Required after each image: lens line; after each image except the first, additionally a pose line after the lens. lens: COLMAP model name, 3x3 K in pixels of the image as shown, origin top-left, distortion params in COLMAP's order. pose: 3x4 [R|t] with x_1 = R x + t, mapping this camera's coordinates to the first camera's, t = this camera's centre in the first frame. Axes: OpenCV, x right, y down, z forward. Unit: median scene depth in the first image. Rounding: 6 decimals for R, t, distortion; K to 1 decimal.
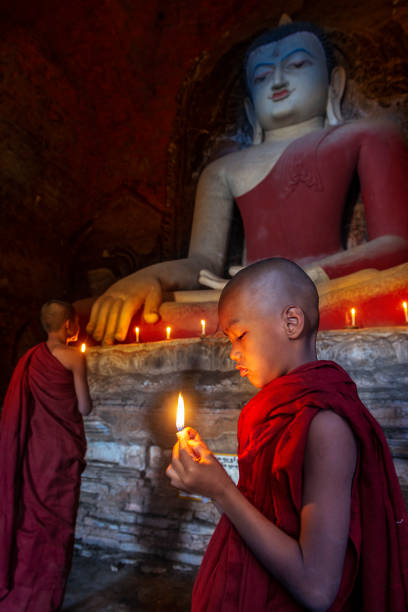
lens RADIAL K [[404.6, 0, 204.0], [0, 404.6, 306.0], [0, 0, 1]] dist [-0.004606, -0.000543]
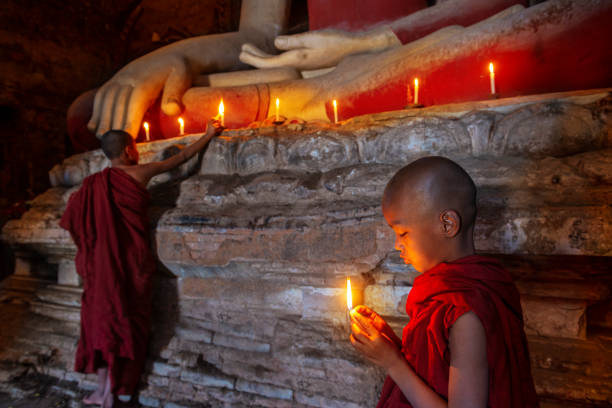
lens RADIAL K [[404.6, 0, 304.7], [0, 404.6, 207.0], [0, 0, 1]] dist [-0.004606, -0.000543]
pose [[0.999091, -0.042338, -0.004893, 0.170605], [0.042181, 0.965872, 0.255562, 0.033787], [-0.006094, -0.255536, 0.966780, 0.275928]]
